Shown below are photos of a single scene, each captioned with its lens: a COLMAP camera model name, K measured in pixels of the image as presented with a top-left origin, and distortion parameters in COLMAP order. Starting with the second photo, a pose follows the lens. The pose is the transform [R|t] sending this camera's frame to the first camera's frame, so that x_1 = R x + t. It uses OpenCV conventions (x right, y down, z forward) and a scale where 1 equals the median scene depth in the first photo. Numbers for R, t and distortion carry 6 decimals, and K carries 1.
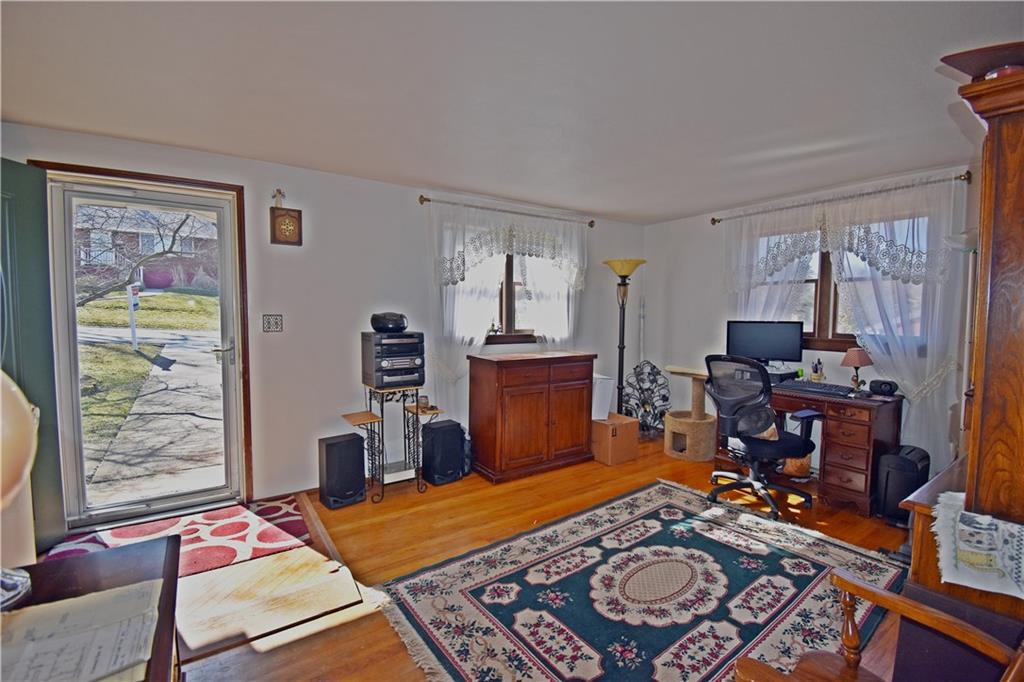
lens RADIAL K [[446.4, 0, 516.4], [0, 446.4, 339.4], [0, 0, 1]] dist [0.002875, -0.015813]
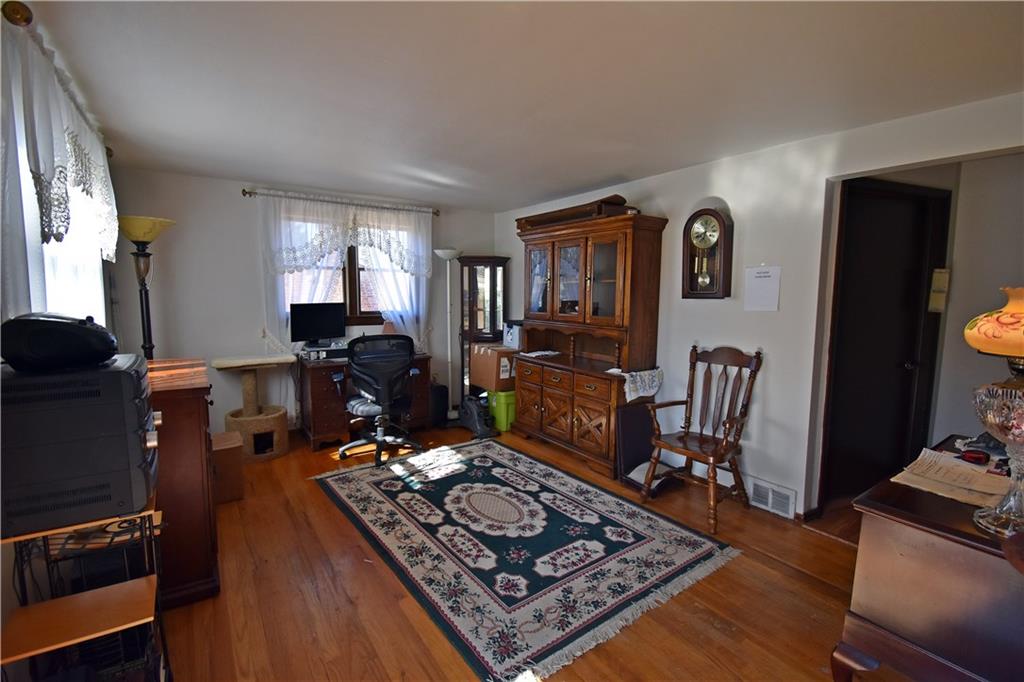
lens RADIAL K [[446.4, 0, 516.4], [0, 446.4, 339.4], [0, 0, 1]] dist [0.002875, -0.015813]
pose [[0.007478, -0.113331, 0.993529, -0.813319], [0.054753, 0.992113, 0.112758, -0.075899], [-0.998472, 0.053555, 0.013624, 0.794566]]
